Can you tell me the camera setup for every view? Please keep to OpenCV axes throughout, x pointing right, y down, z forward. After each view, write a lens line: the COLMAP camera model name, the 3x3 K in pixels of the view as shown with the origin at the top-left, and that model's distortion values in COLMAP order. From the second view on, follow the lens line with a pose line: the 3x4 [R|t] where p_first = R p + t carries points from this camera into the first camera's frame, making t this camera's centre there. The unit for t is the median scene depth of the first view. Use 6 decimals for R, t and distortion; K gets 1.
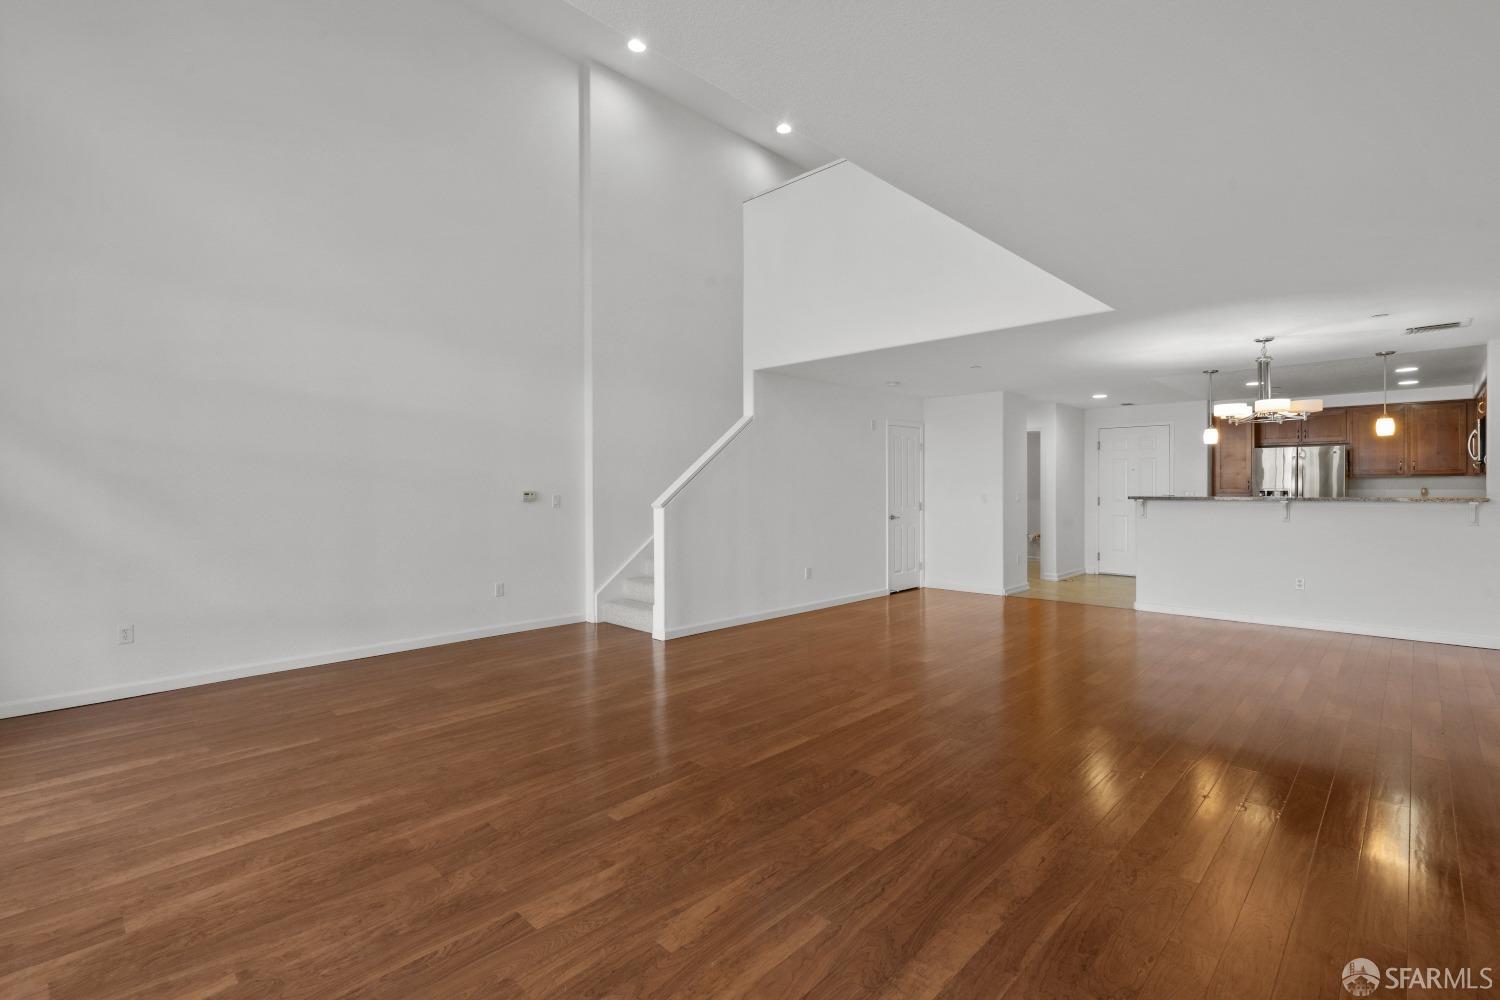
lens RADIAL K [[692.3, 0, 743.9], [0, 692.3, 494.4], [0, 0, 1]] dist [-0.005438, 0.002597]
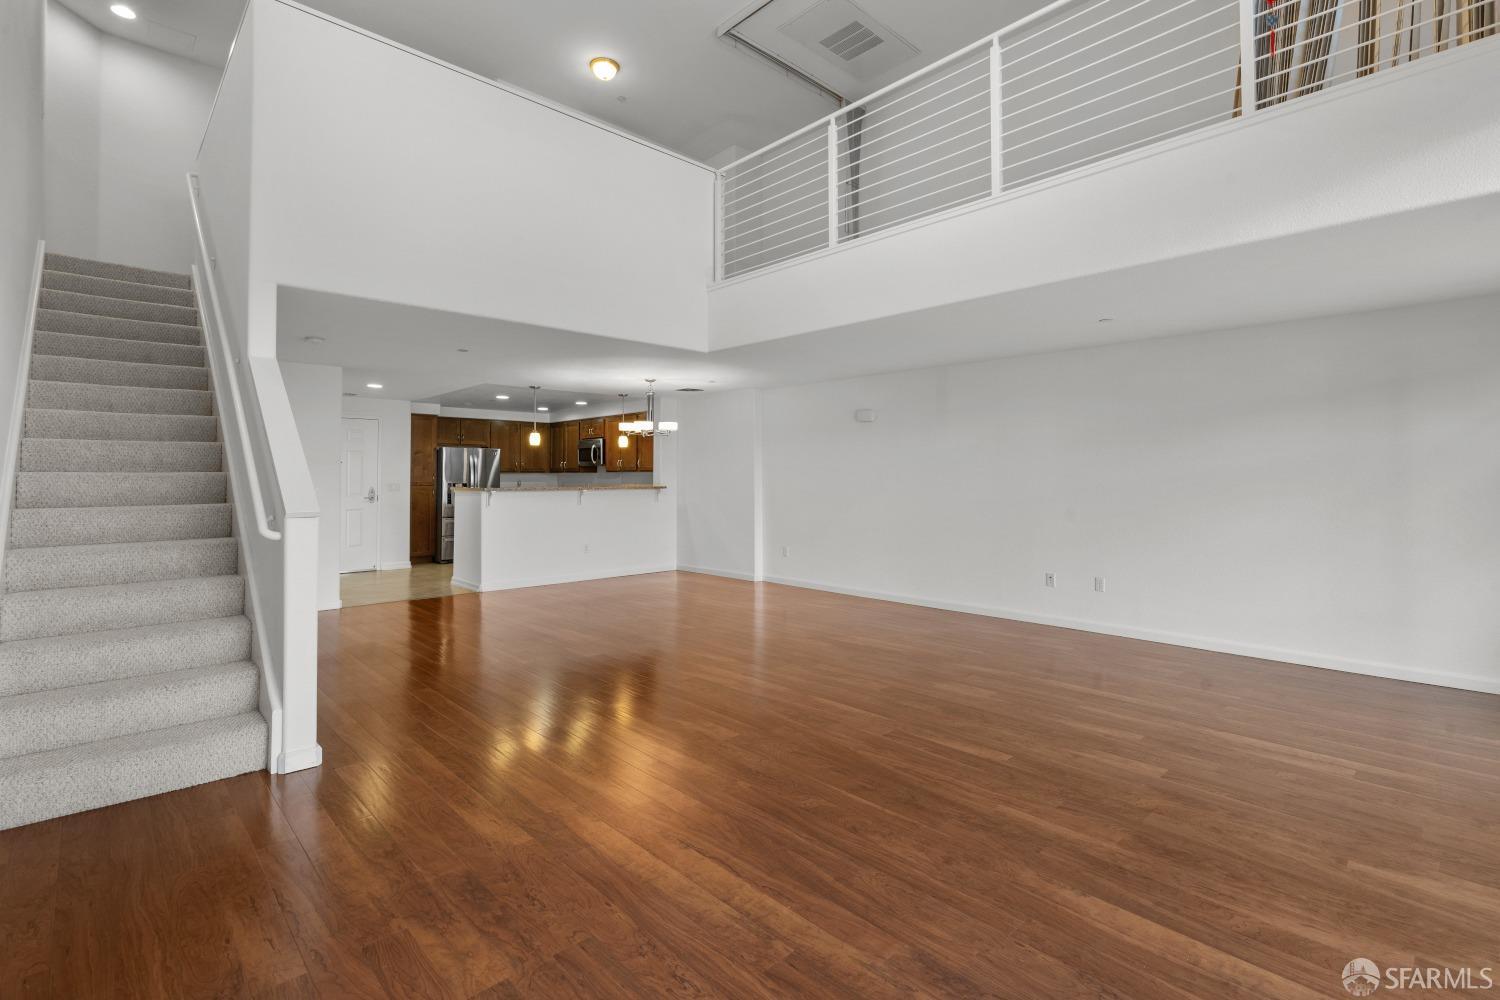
lens RADIAL K [[692.3, 0, 763.4], [0, 692.3, 476.4], [0, 0, 1]] dist [-0.005438, 0.002597]
pose [[0.032372, 0.006033, 0.999458, -0.910583], [0.010171, 0.999928, -0.006366, -0.007708], [-0.999424, 0.010371, 0.032308, 0.902235]]
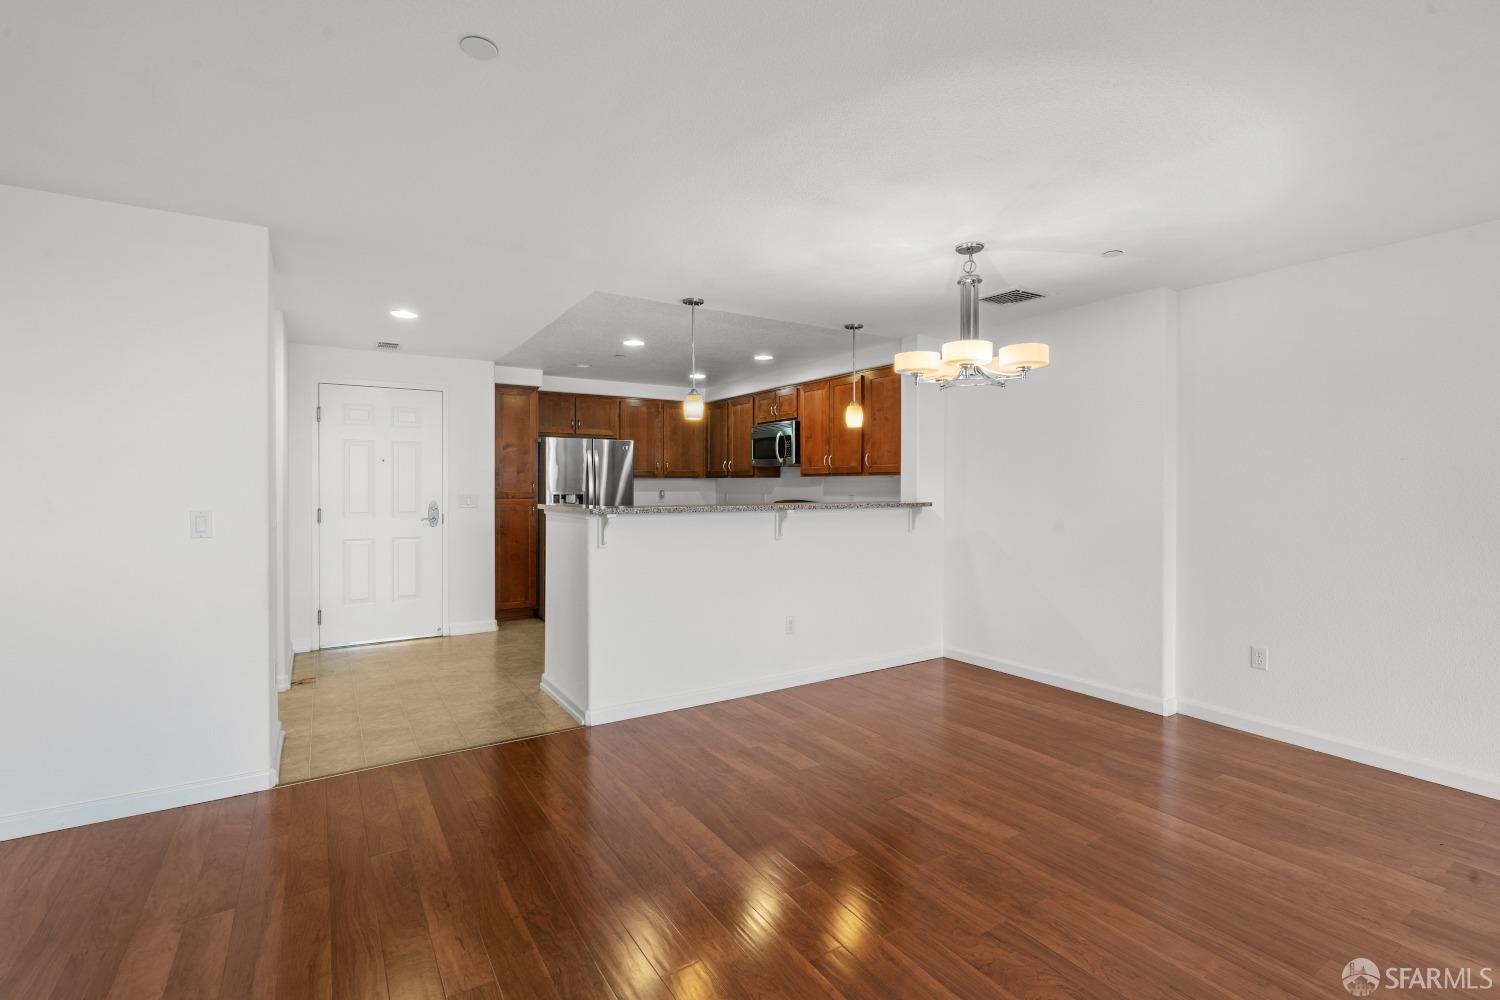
lens RADIAL K [[692.3, 0, 750.3], [0, 692.3, 494.6], [0, 0, 1]] dist [-0.005438, 0.002597]
pose [[0.240218, -0.009005, 0.970677, 0.152692], [0.008762, 0.999936, 0.007108, -0.017579], [-0.970679, 0.006798, 0.240282, 1.321229]]
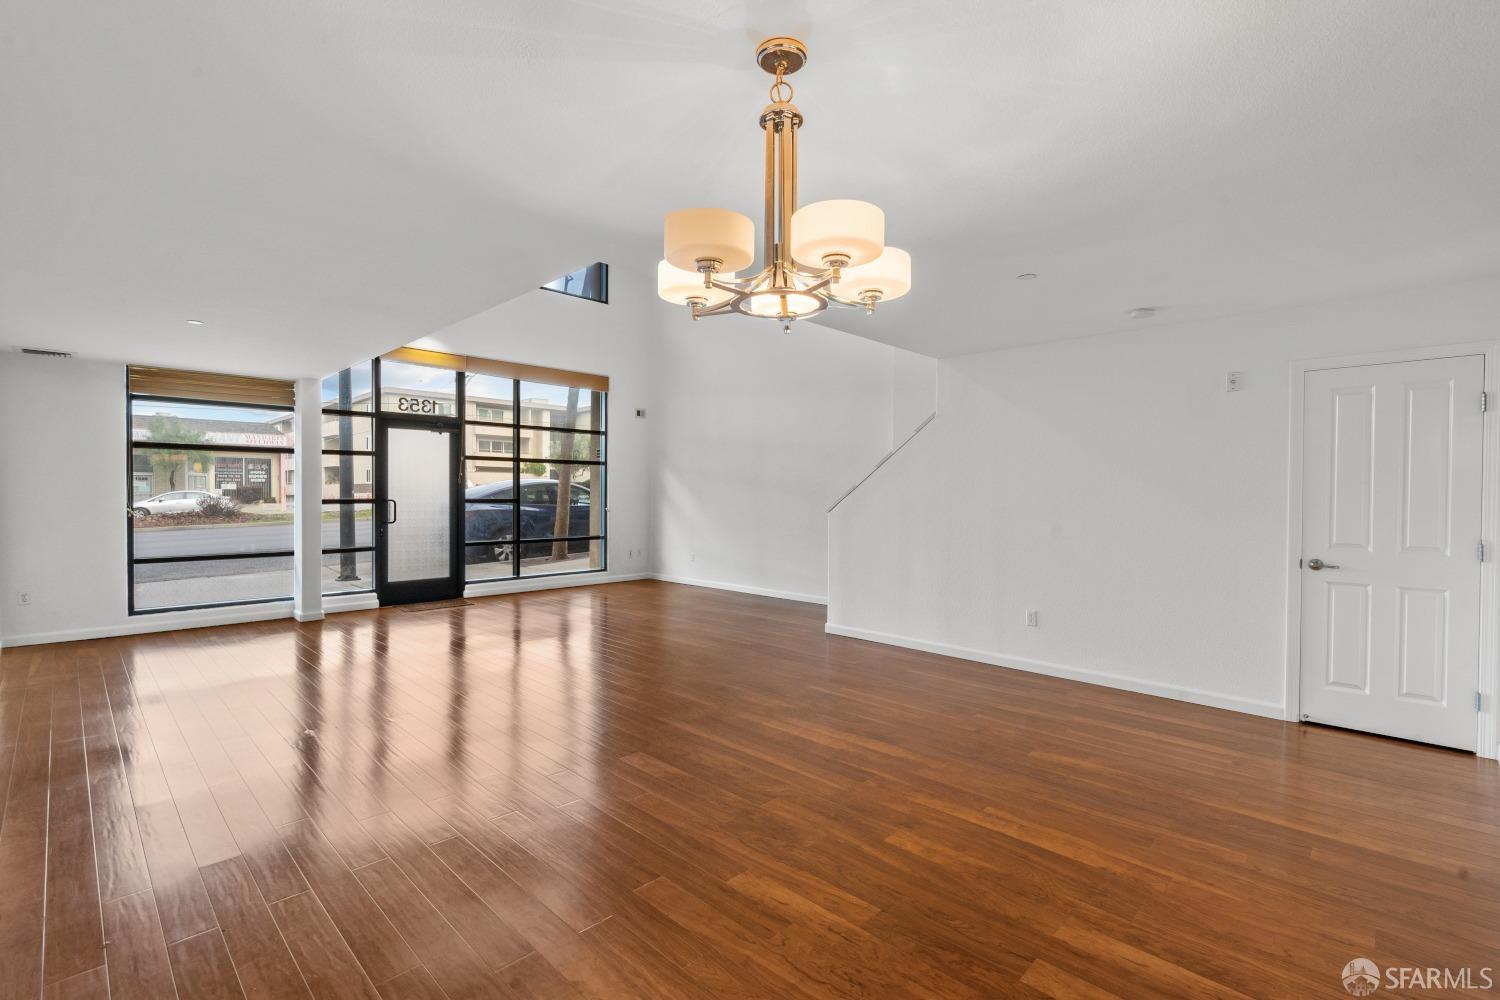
lens RADIAL K [[692.3, 0, 749.1], [0, 692.3, 499.7], [0, 0, 1]] dist [-0.005438, 0.002597]
pose [[-0.016267, 0.015642, -0.999745, 1.410519], [-0.017492, 0.999720, 0.015926, -0.024104], [0.999715, 0.017747, -0.015989, 1.256463]]
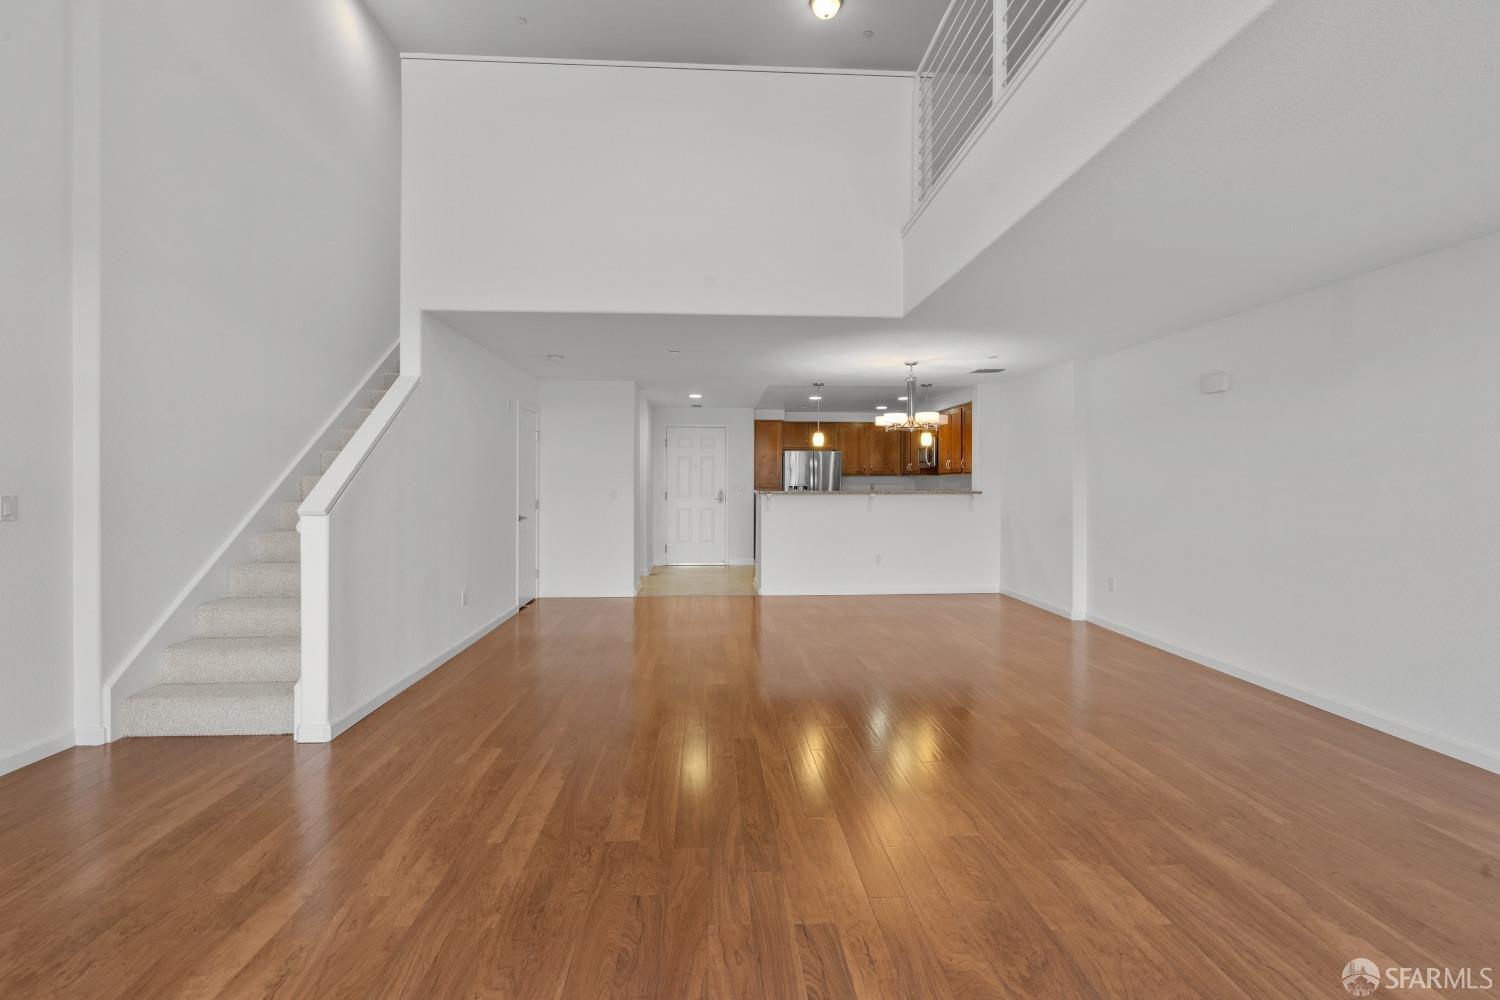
lens RADIAL K [[692.3, 0, 755.0], [0, 692.3, 490.4], [0, 0, 1]] dist [-0.005438, 0.002597]
pose [[0.669831, -0.005027, 0.742497, -0.440307], [0.003475, 0.999987, 0.003635, -0.003739], [-0.742506, 0.000145, 0.669840, 0.483020]]
